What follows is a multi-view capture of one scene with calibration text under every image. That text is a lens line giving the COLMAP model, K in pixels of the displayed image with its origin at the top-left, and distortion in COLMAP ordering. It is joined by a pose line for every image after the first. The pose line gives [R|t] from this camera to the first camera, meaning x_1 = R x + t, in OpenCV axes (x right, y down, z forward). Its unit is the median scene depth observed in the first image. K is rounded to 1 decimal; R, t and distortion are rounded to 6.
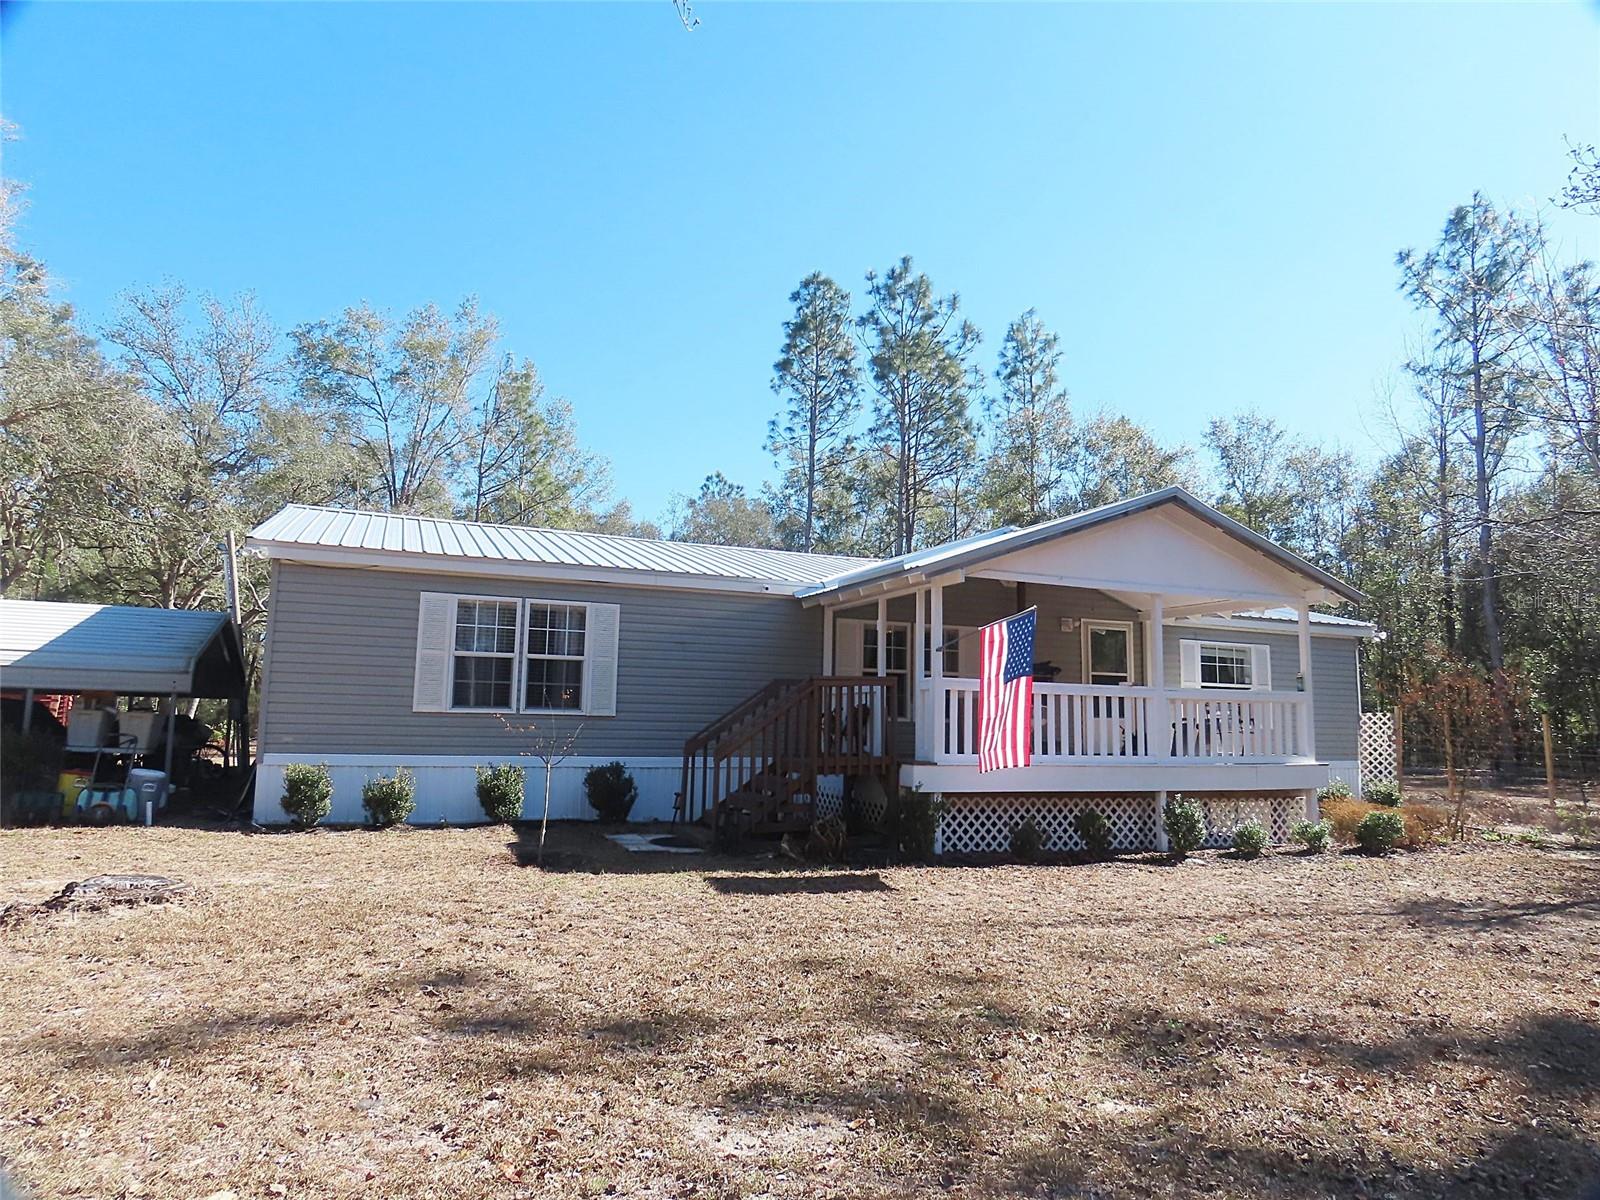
lens RADIAL K [[1012.5, 0, 815.5], [0, 1012.5, 593.8], [0, 0, 1]] dist [-0.005481, -0.000930]
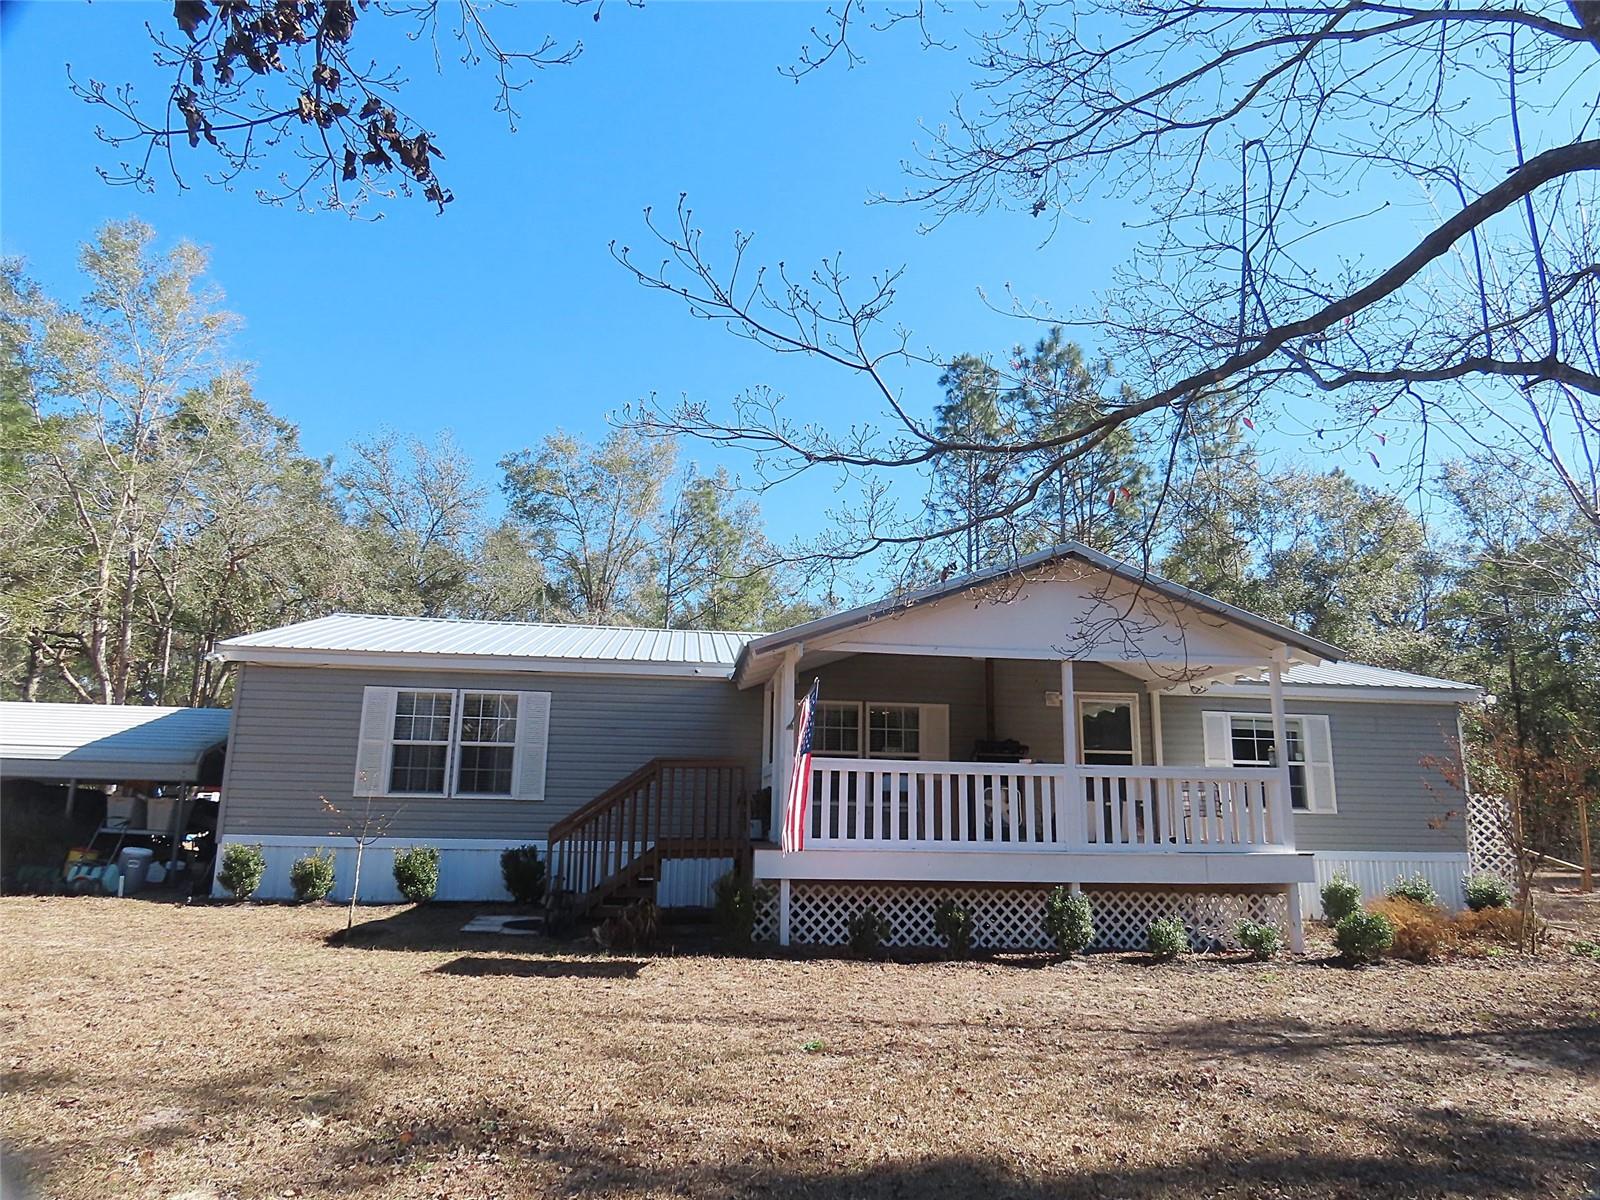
lens RADIAL K [[1006.8, 0, 809.8], [0, 1006.8, 604.8], [0, 0, 1]] dist [-0.004060, -0.000666]
pose [[0.962349, -0.056099, -0.265964, 0.351639], [0.035639, 0.996065, -0.081144, 0.014758], [0.269469, 0.068610, 0.960562, 0.069561]]
